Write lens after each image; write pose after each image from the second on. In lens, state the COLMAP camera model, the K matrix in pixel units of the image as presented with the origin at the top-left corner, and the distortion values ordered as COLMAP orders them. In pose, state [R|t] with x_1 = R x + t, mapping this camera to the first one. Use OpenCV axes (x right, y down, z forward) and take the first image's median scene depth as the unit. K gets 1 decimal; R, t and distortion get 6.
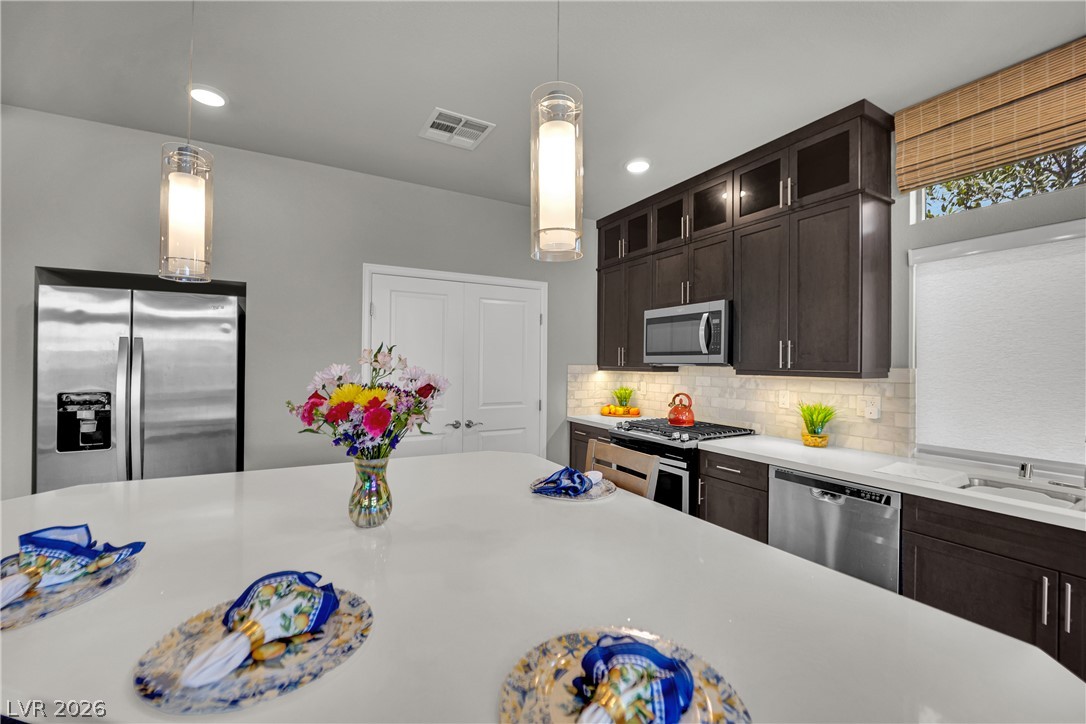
lens RADIAL K [[441.8, 0, 549.9], [0, 441.8, 362.2], [0, 0, 1]] dist [-0.023218, -0.000002]
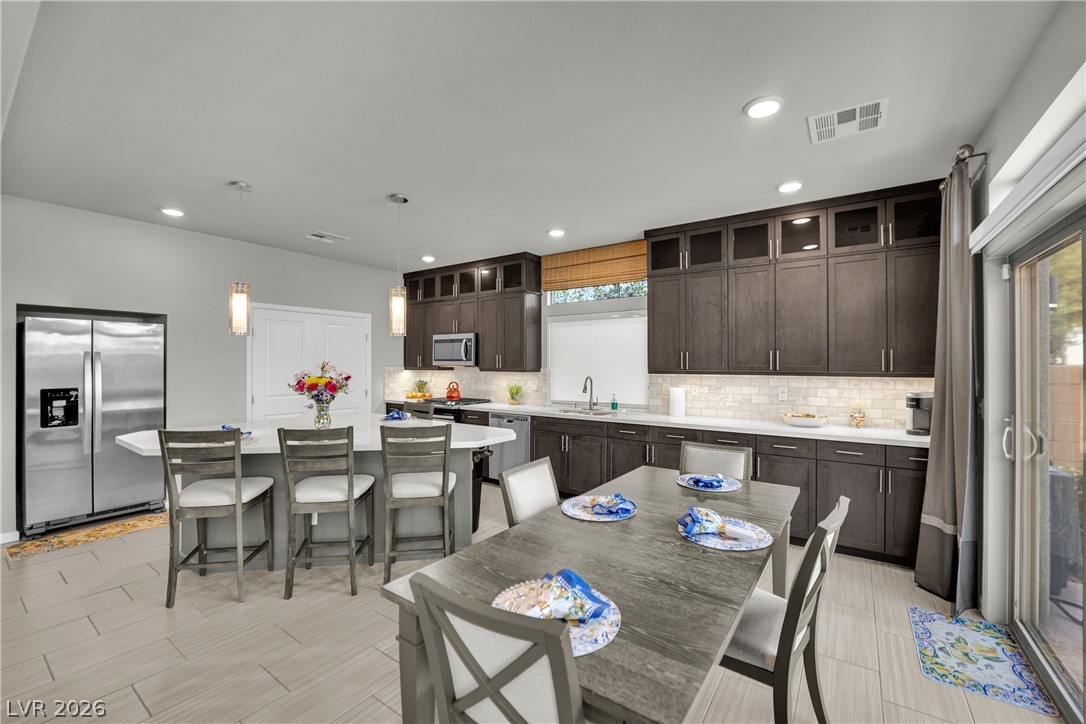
lens RADIAL K [[441.8, 0, 549.9], [0, 441.8, 362.2], [0, 0, 1]] dist [-0.023218, -0.000002]
pose [[0.902613, -0.005472, 0.430418, -0.141908], [0.003986, 0.999983, 0.004353, -0.019937], [-0.430434, -0.002214, 0.902619, -0.918772]]
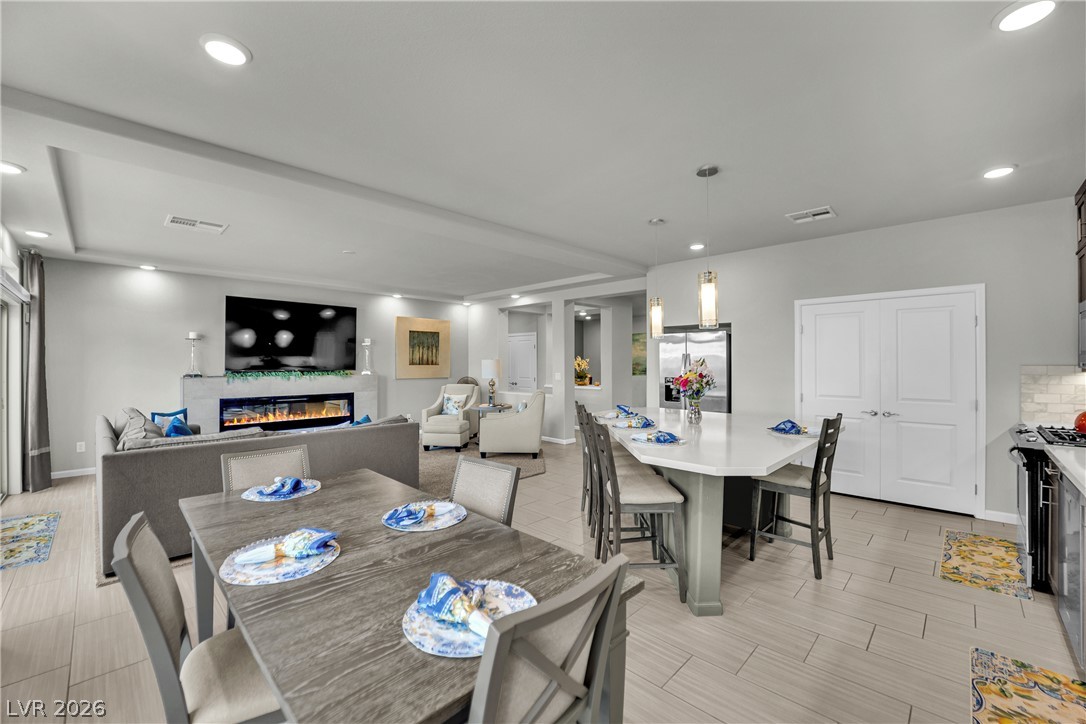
lens RADIAL K [[440.2, 0, 528.4], [0, 440.2, 360.7], [0, 0, 1]] dist [0.000181, 0.000155]
pose [[0.252922, -0.010589, -0.967429, 0.920787], [0.004823, 0.999941, -0.009684, -0.005700], [0.967475, -0.002217, 0.252959, -0.320645]]
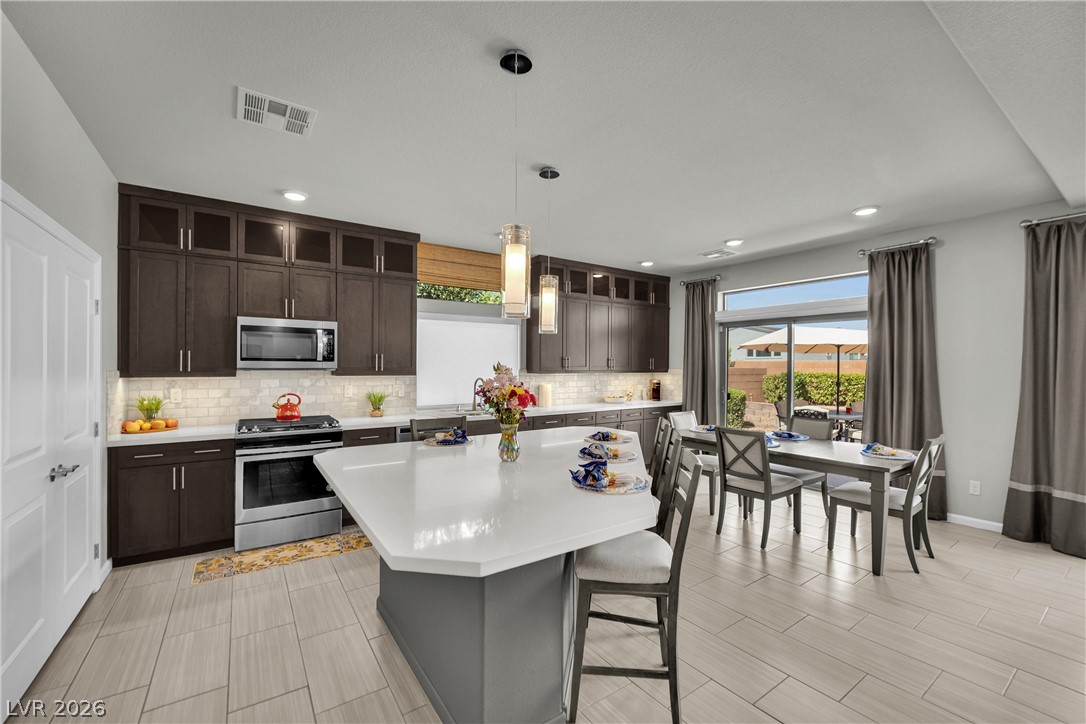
lens RADIAL K [[432.4, 0, 530.2], [0, 432.4, 361.1], [0, 0, 1]] dist [-0.026958, -0.000365]
pose [[-0.065516, -0.006272, 0.997832, -0.984646], [-0.012830, 0.999903, 0.005443, -0.034896], [-0.997769, -0.012446, -0.065590, 0.483619]]
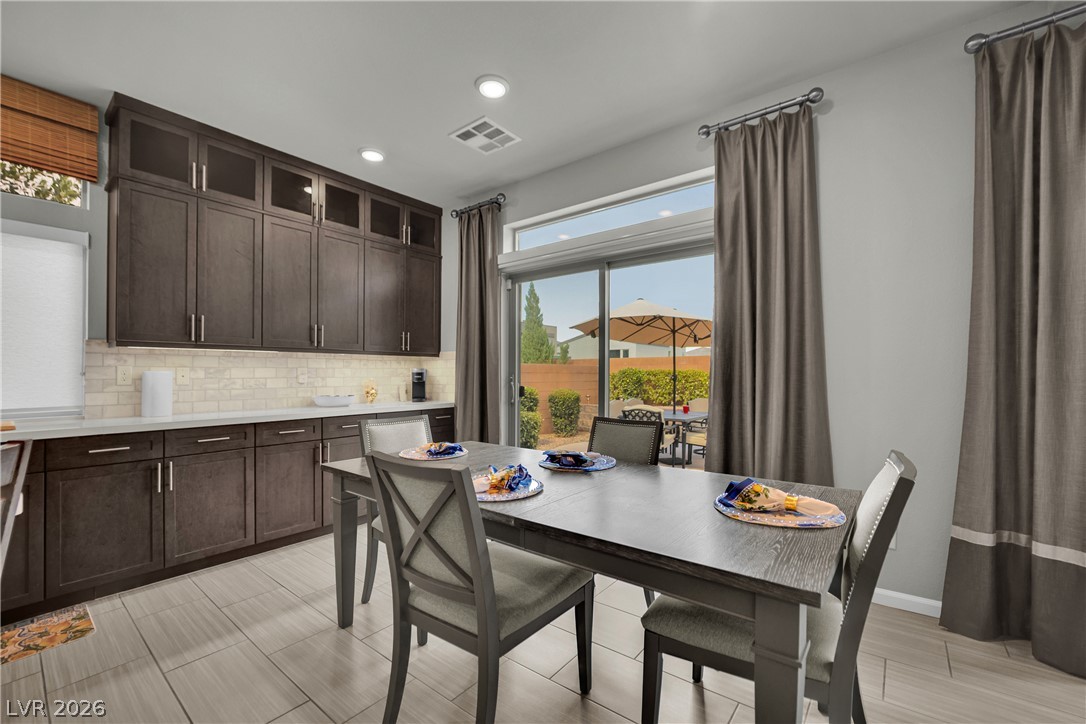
lens RADIAL K [[444.1, 0, 527.2], [0, 444.1, 369.1], [0, 0, 1]] dist [-0.020026, -0.000253]
pose [[-0.357393, -0.003648, 0.933947, -0.263295], [-0.008960, 0.999960, 0.000477, 0.064670], [-0.933911, -0.008198, -0.357411, -0.132195]]
